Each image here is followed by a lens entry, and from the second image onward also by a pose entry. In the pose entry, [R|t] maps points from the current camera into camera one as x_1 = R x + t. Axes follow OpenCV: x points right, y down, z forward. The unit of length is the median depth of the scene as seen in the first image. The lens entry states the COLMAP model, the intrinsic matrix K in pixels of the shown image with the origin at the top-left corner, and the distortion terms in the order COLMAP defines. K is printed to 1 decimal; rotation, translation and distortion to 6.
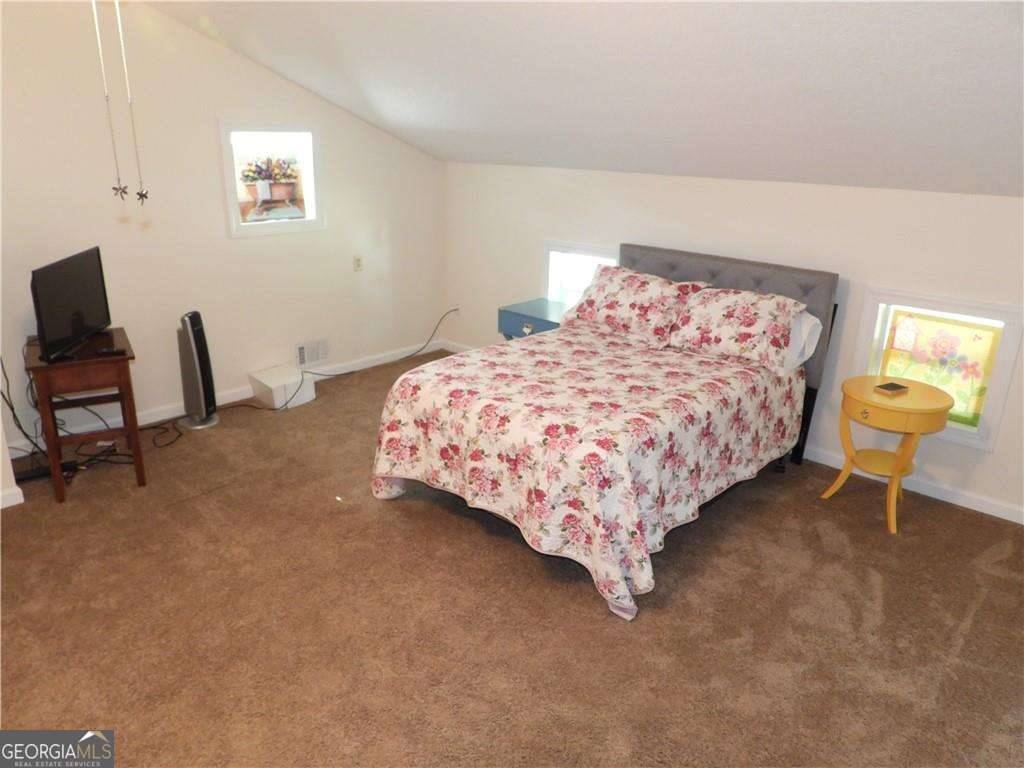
lens RADIAL K [[732.5, 0, 512.0], [0, 732.5, 384.0], [0, 0, 1]] dist [-0.012154, 0.000327]
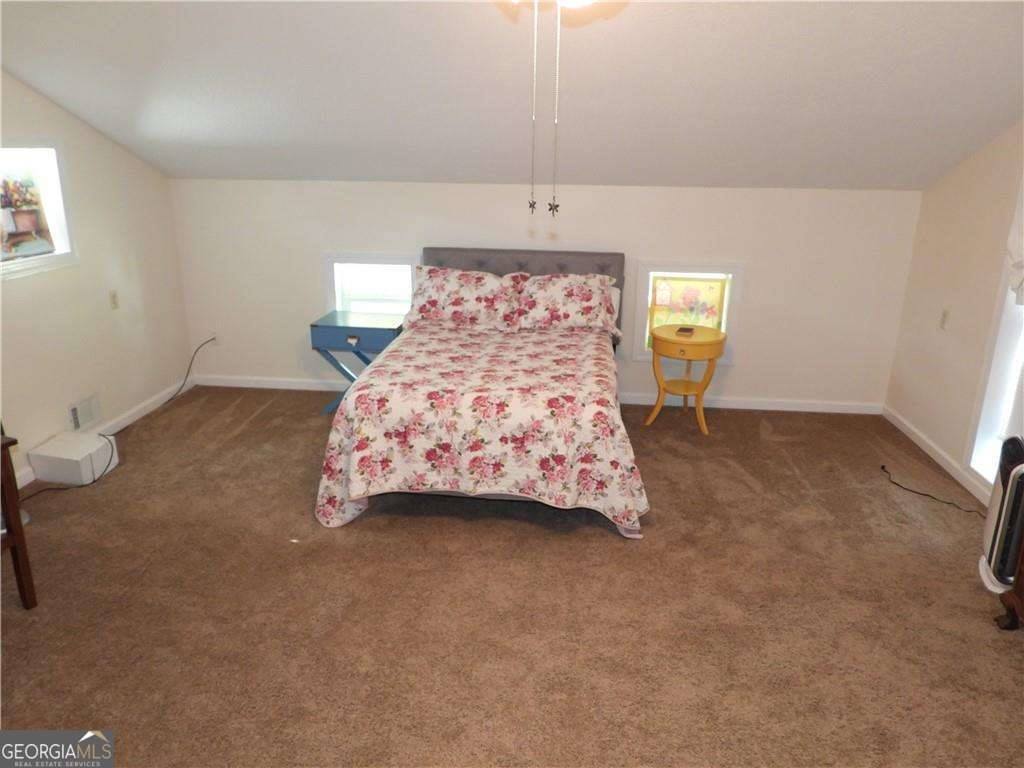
lens RADIAL K [[732.5, 0, 512.0], [0, 732.5, 384.0], [0, 0, 1]] dist [-0.012154, 0.000327]
pose [[0.796329, -0.191927, 0.573606, -0.505058], [0.199518, 0.978595, 0.050447, -0.028940], [-0.571010, 0.074273, 0.817576, 0.069943]]
